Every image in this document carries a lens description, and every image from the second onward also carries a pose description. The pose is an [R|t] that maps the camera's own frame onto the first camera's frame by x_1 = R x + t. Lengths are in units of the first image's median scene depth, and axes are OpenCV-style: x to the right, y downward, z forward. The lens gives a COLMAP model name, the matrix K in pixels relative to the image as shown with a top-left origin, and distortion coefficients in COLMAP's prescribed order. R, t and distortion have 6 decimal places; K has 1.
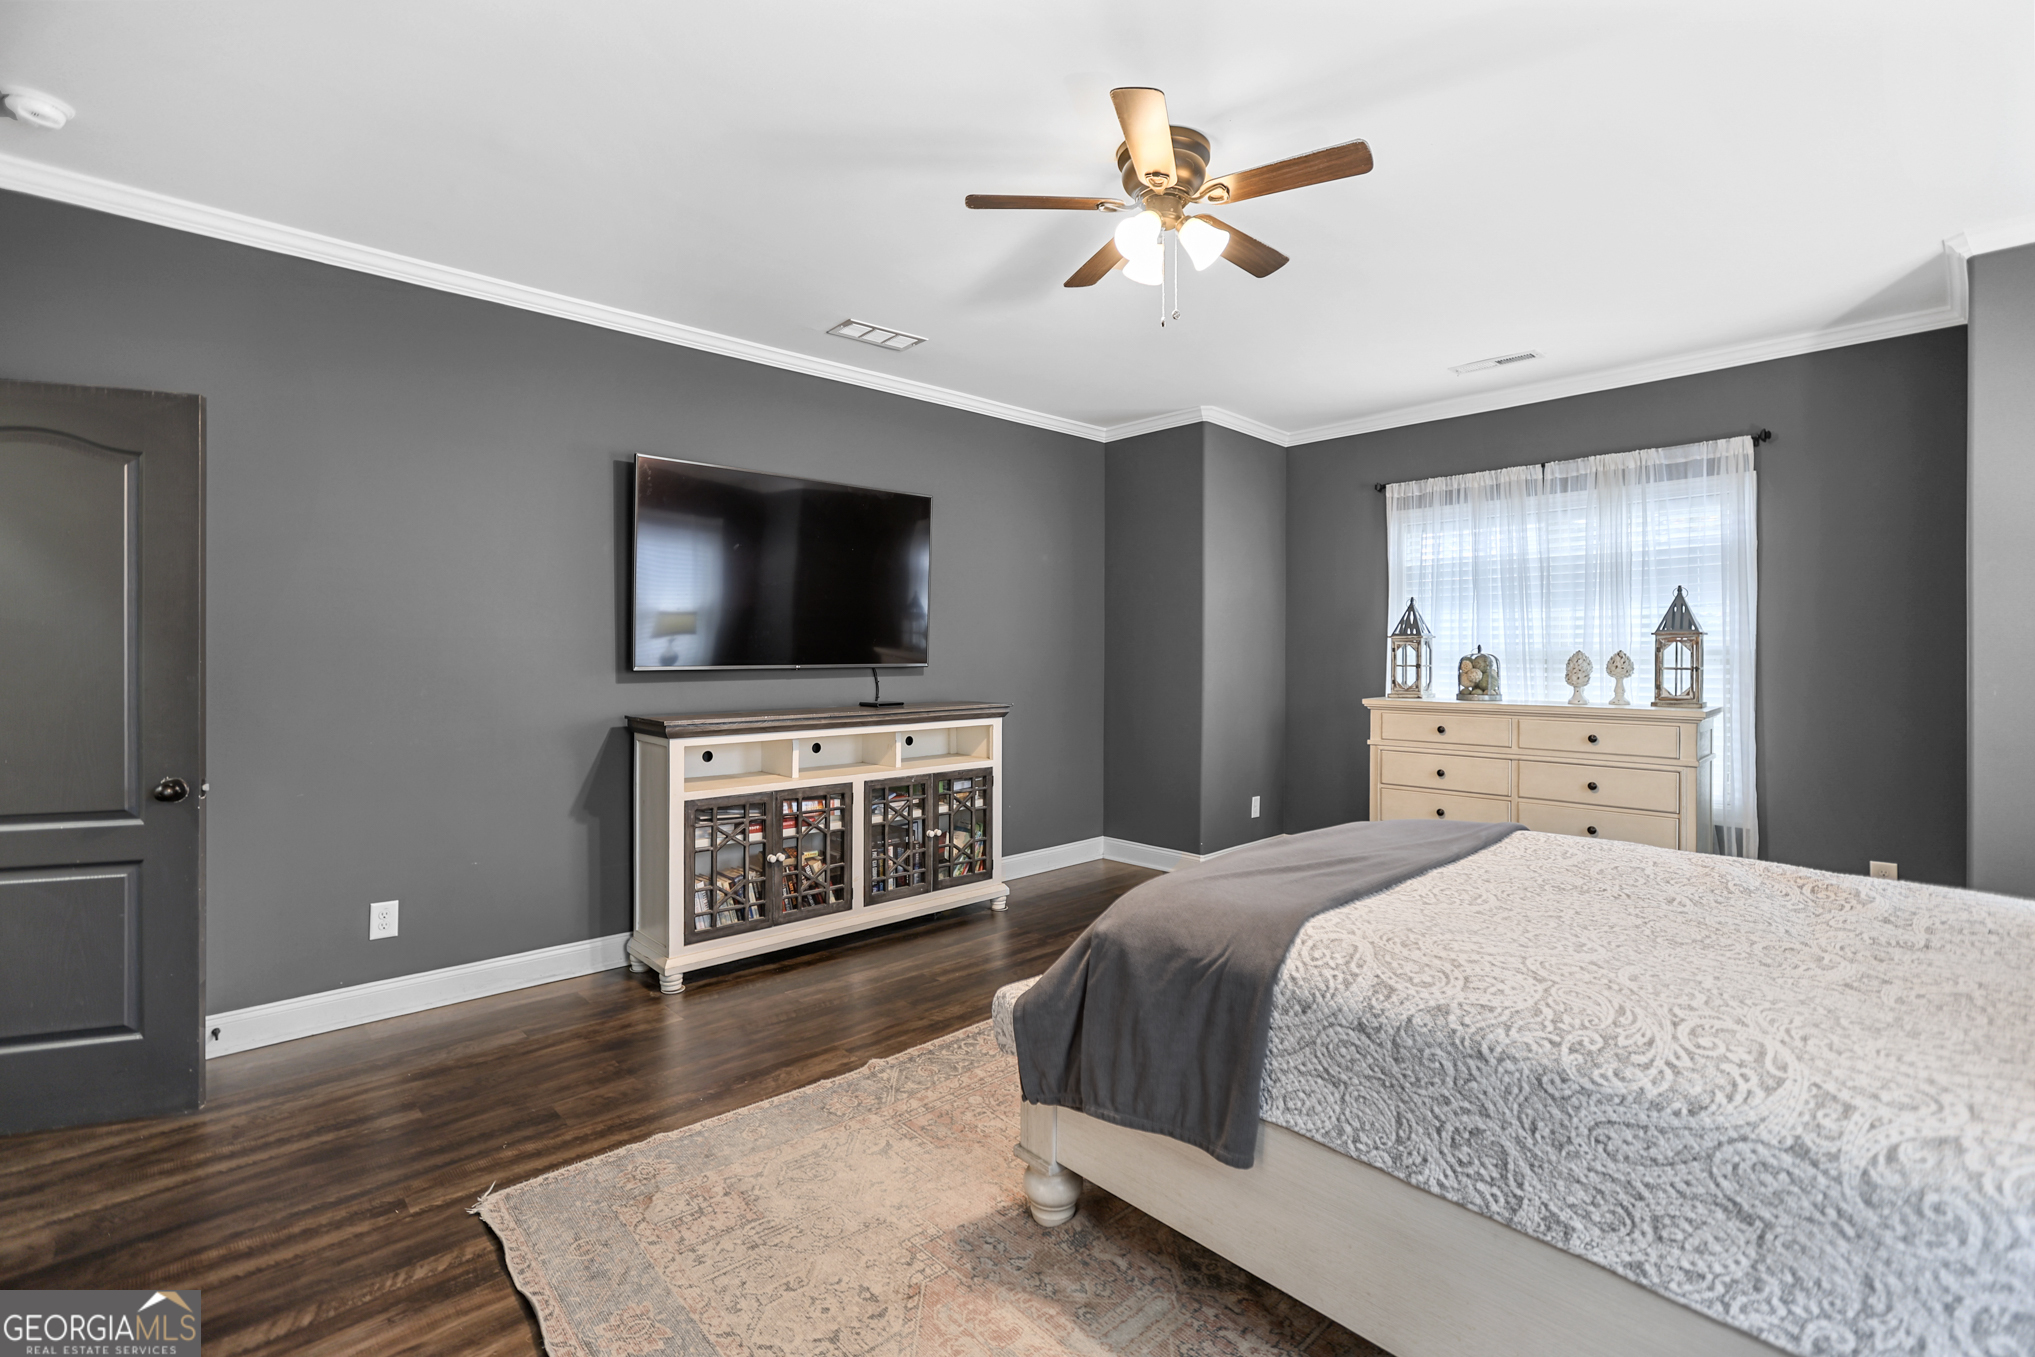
lens RADIAL K [[916.2, 0, 1015.4], [0, 916.2, 664.8], [0, 0, 1]] dist [-0.029212, 0.011126]
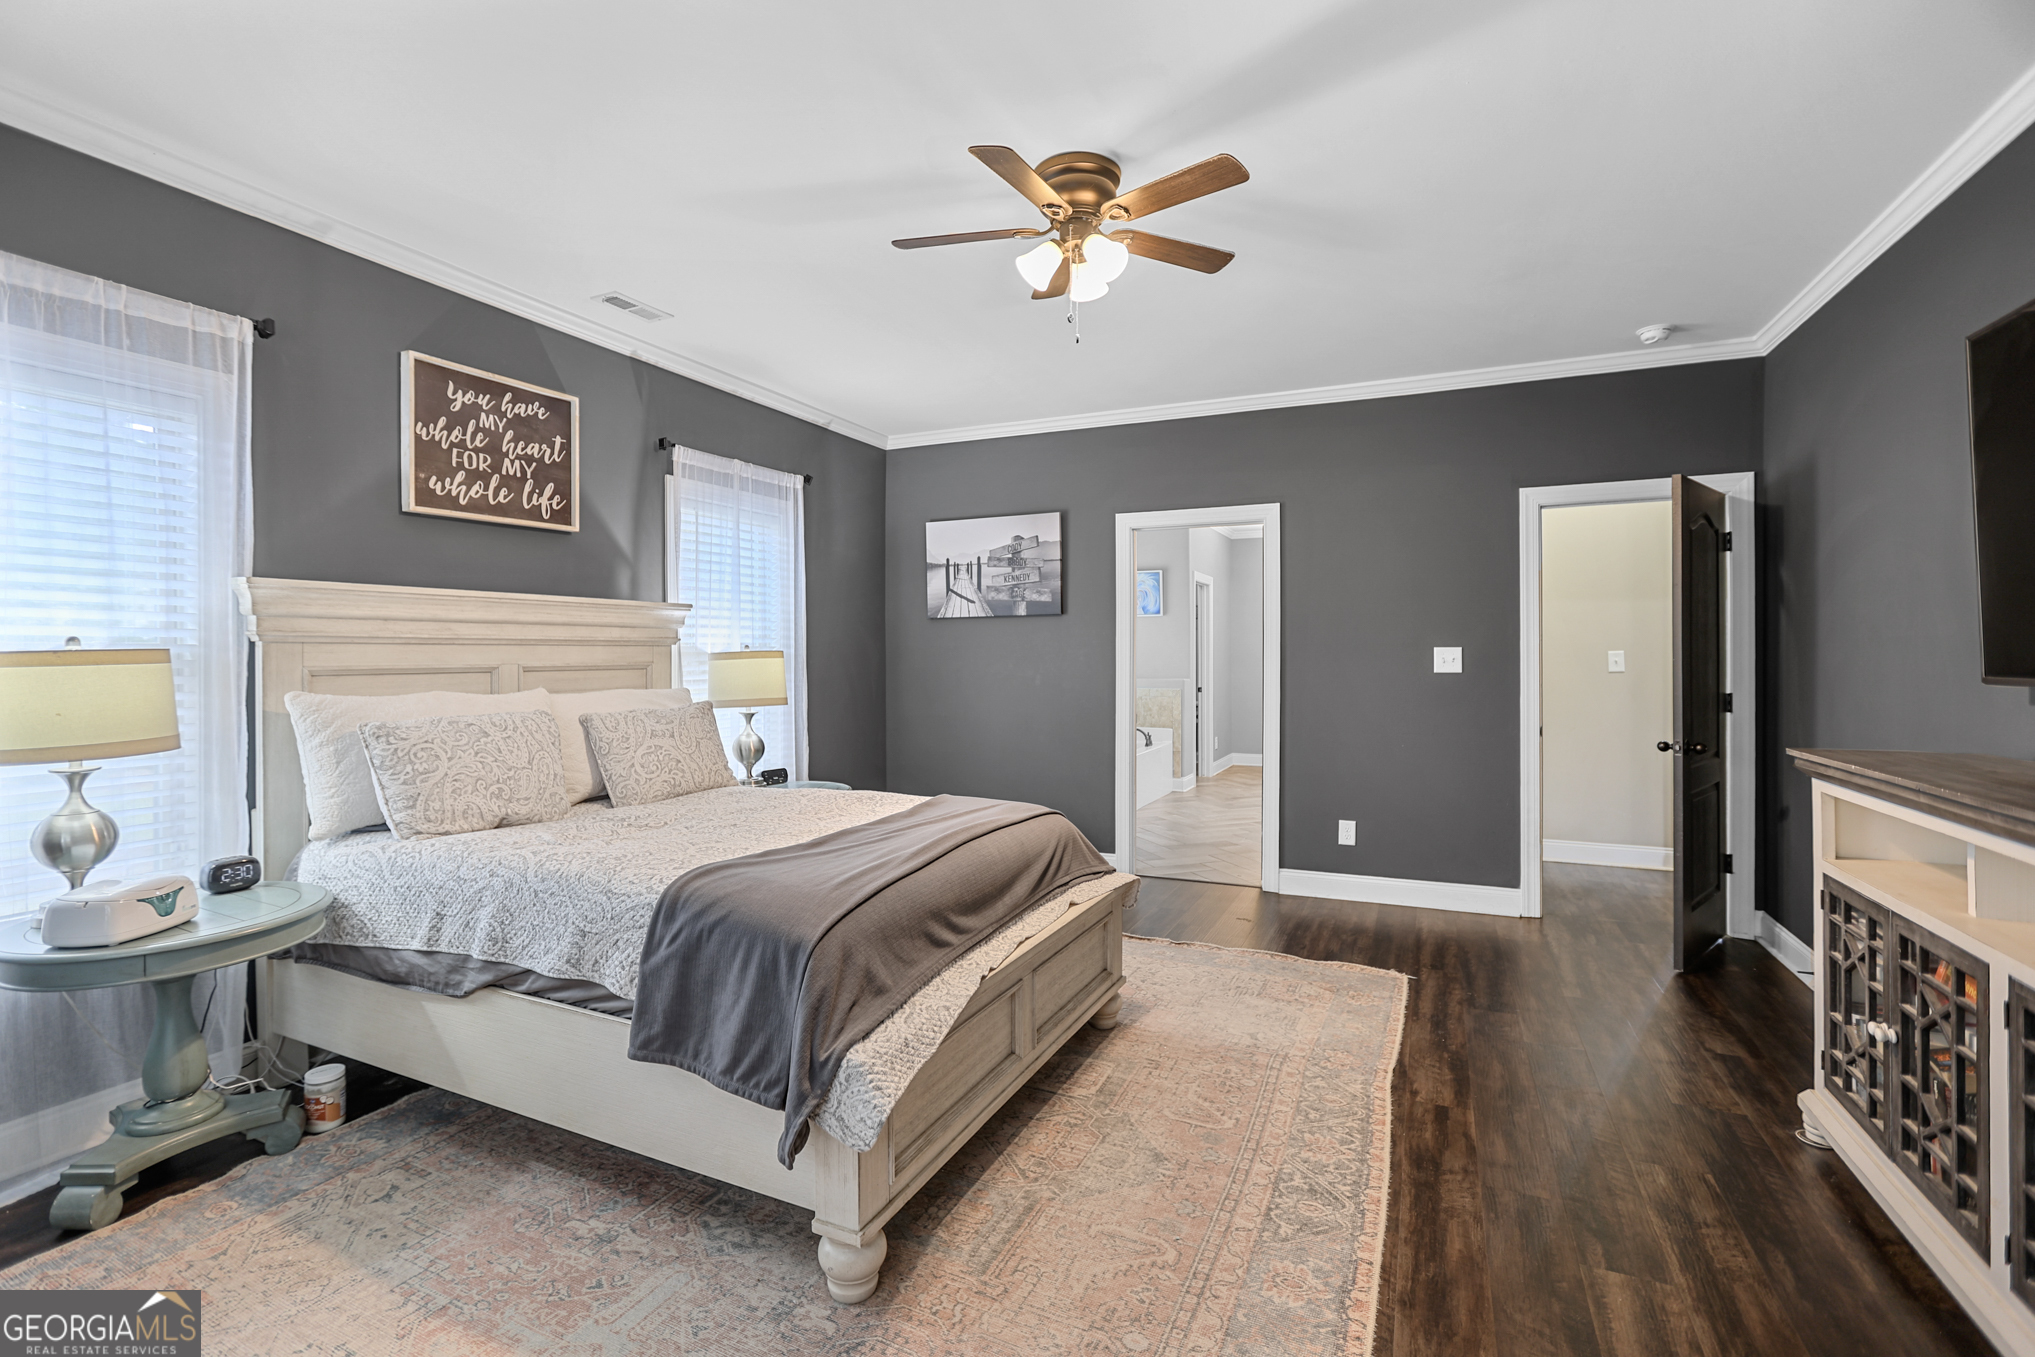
lens RADIAL K [[916.2, 0, 1015.1], [0, 916.2, 662.2], [0, 0, 1]] dist [-0.029212, 0.011126]
pose [[-0.927338, 0.004424, -0.374198, 0.632442], [-0.000369, 0.999919, 0.012737, -0.018949], [0.374224, 0.011950, -0.927261, 1.989338]]
